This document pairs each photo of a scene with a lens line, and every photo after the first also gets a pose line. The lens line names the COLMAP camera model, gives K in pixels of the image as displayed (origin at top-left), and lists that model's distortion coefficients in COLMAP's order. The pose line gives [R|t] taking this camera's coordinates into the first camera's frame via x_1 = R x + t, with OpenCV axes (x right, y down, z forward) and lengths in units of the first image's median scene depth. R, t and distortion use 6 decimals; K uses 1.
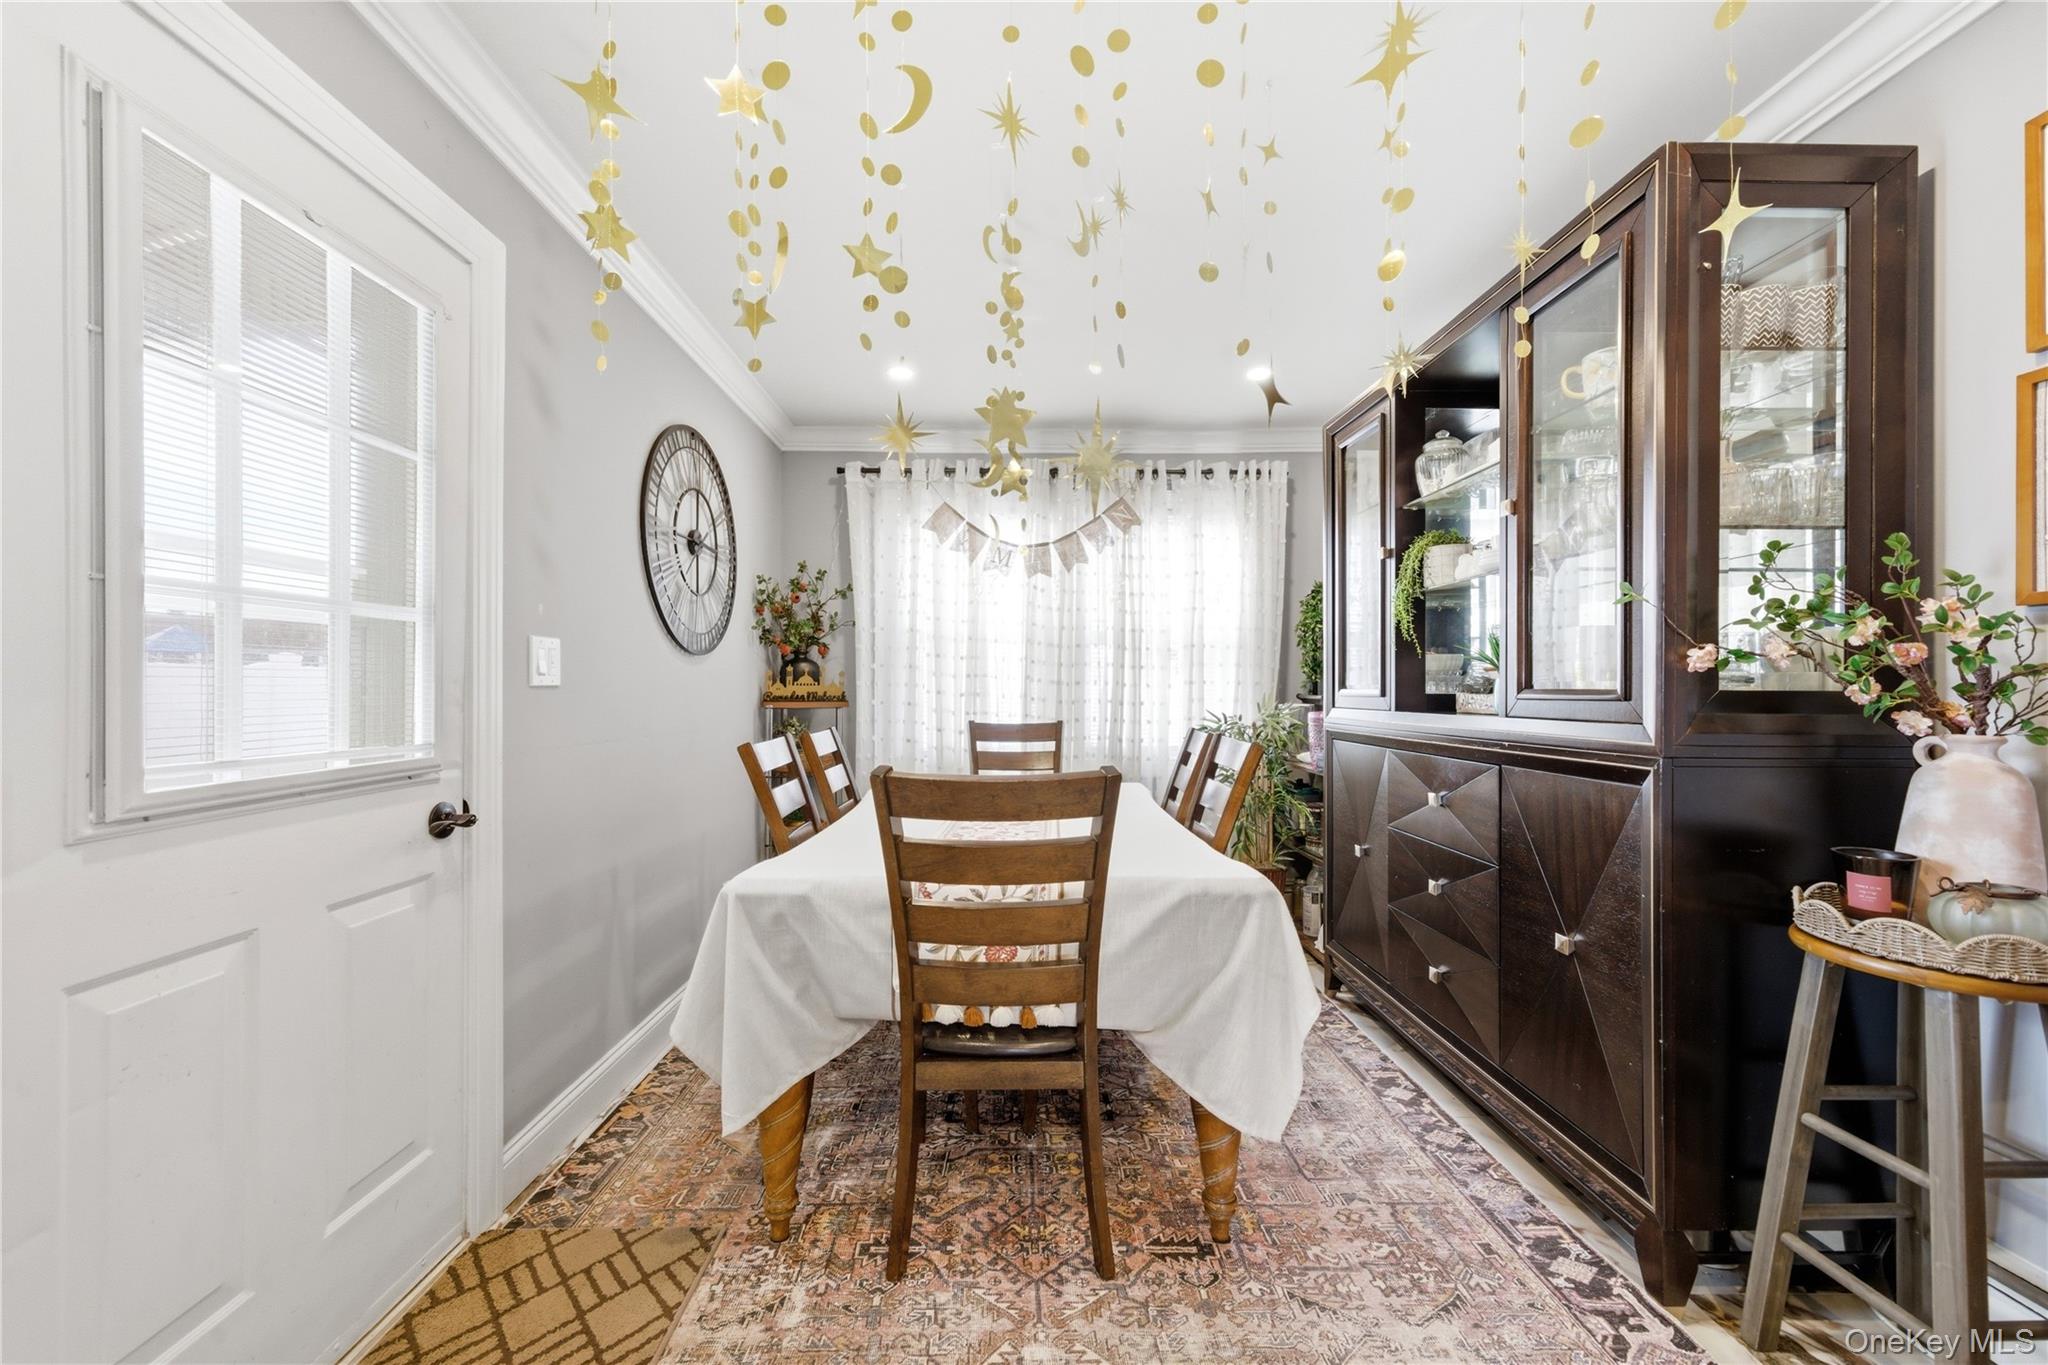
lens RADIAL K [[787.9, 0, 1022.5], [0, 787.9, 686.5], [0, 0, 1]] dist [-0.016063, 0.013506]
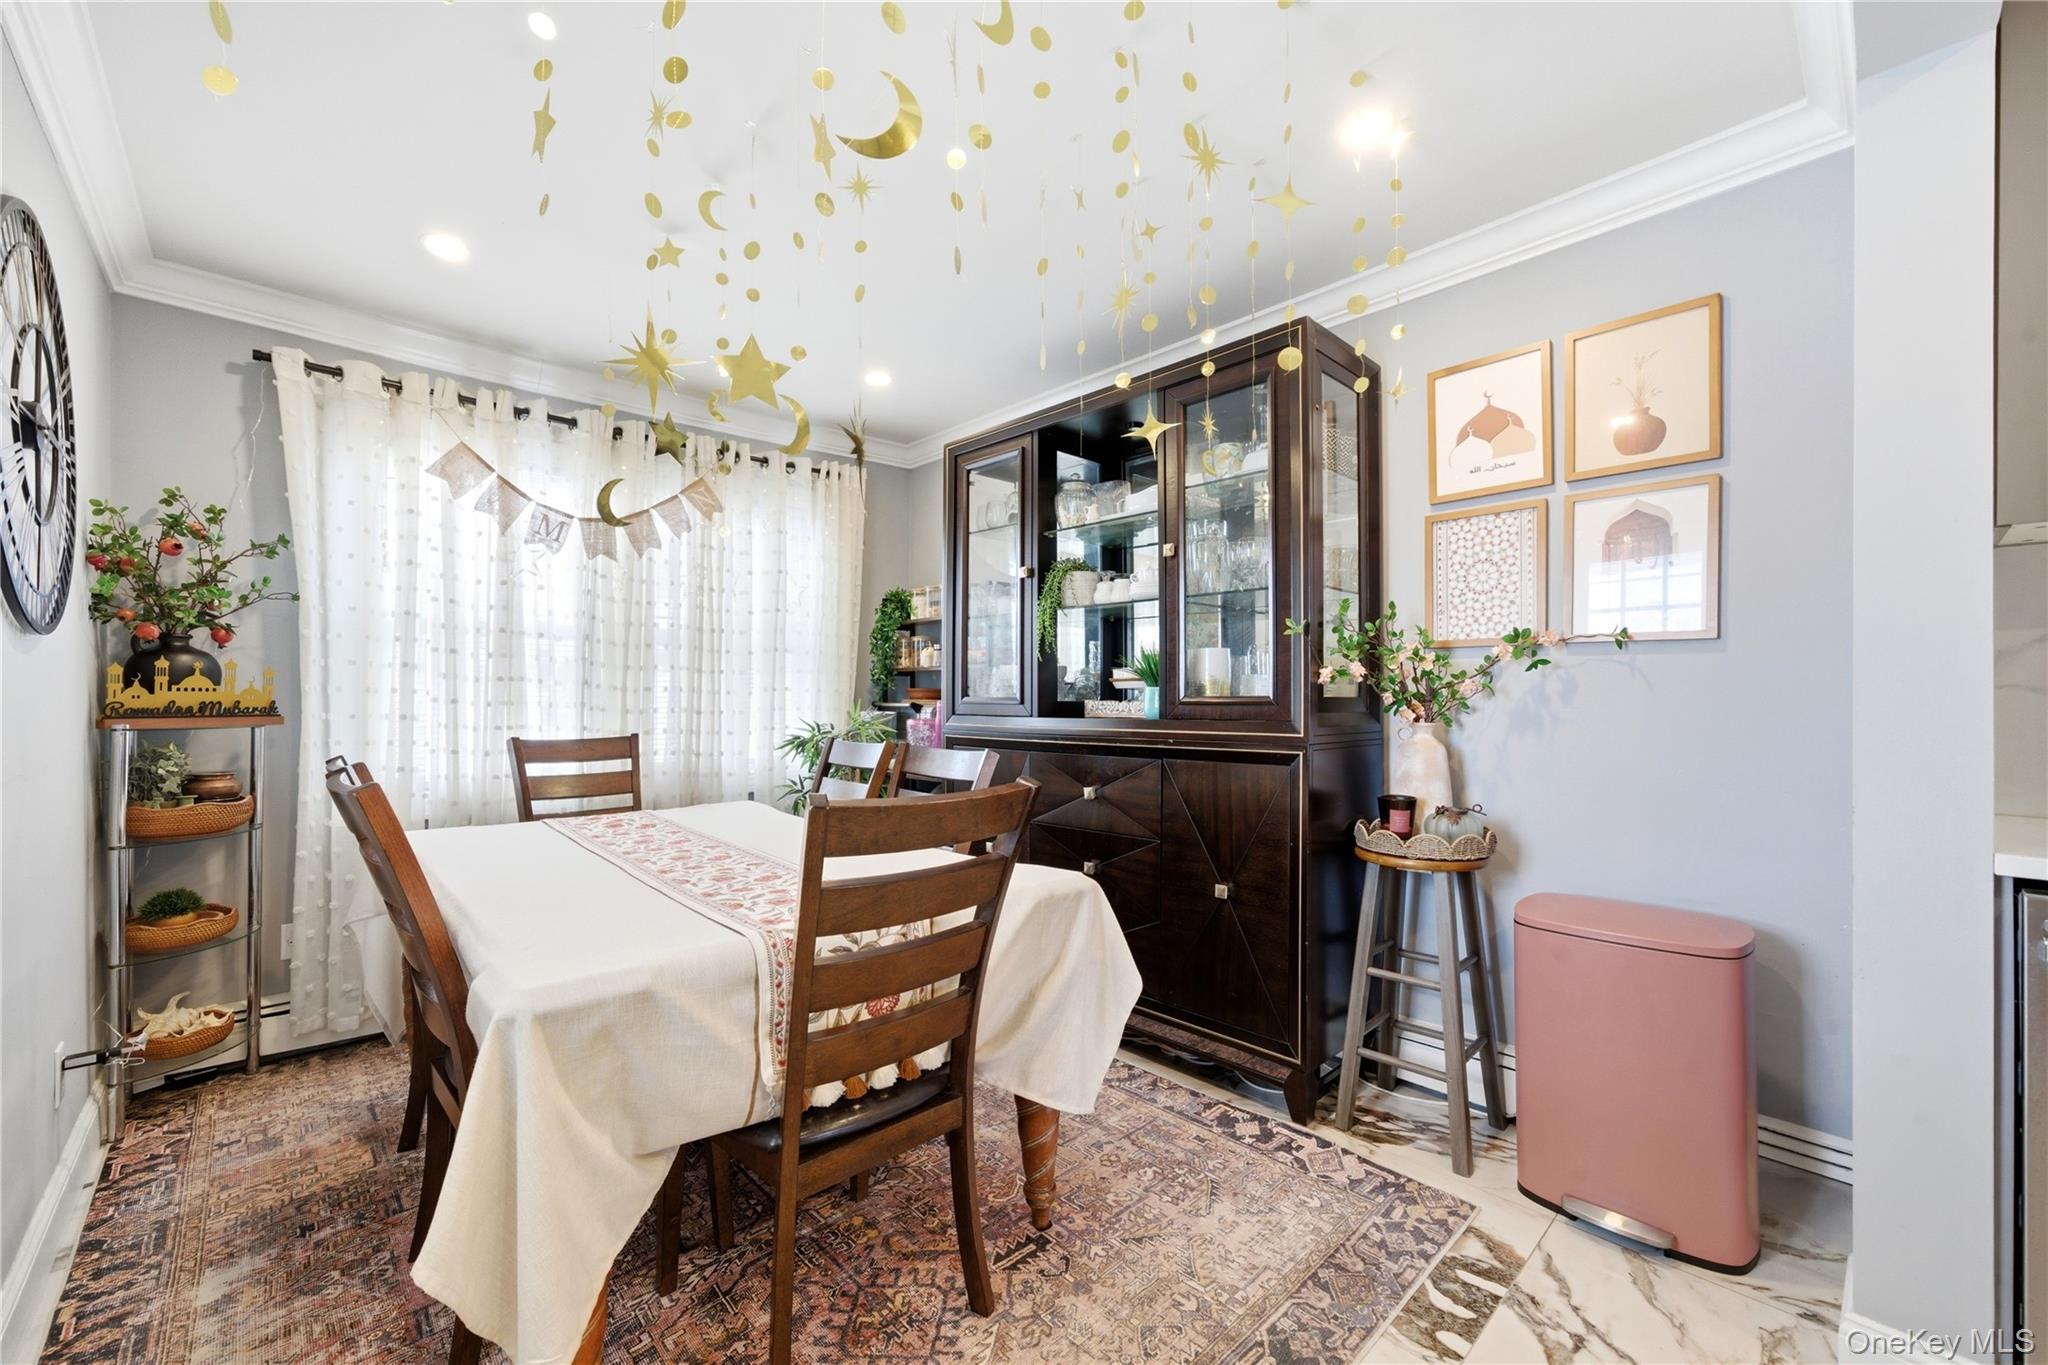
lens RADIAL K [[807.4, 0, 1024.0], [0, 807.4, 682.5], [0, 0, 1]] dist [-0.000327, 0.000593]
pose [[0.735024, 0.012096, 0.677933, -0.475938], [-0.005253, 0.999912, -0.012145, -0.008326], [-0.678021, 0.005366, 0.735023, 0.206958]]
